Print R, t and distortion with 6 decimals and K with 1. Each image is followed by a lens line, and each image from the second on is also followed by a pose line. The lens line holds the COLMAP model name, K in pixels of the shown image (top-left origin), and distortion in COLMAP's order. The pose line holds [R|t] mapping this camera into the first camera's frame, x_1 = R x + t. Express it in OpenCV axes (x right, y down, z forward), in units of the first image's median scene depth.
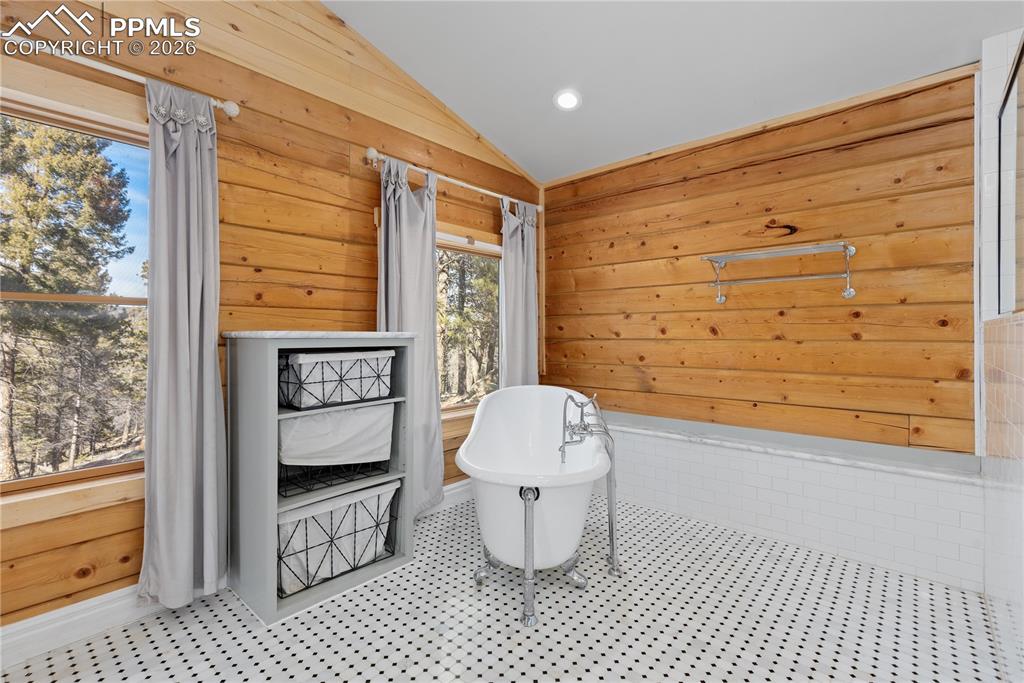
lens RADIAL K [[468.6, 0, 511.6], [0, 468.6, 341.6], [0, 0, 1]] dist [0.008802, -0.001157]
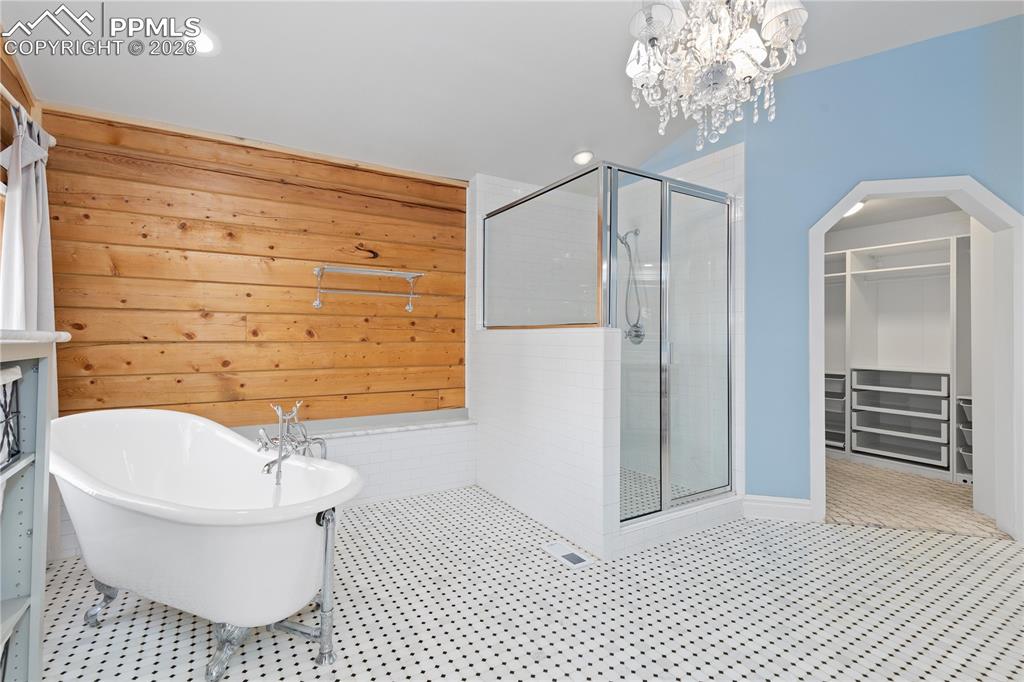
lens RADIAL K [[468.6, 0, 511.9], [0, 468.6, 335.4], [0, 0, 1]] dist [0.008802, -0.001157]
pose [[0.296108, 0.003415, 0.955148, -0.496735], [0.005691, 0.999970, -0.005339, -0.011526], [-0.955137, 0.007017, 0.296080, 0.270362]]
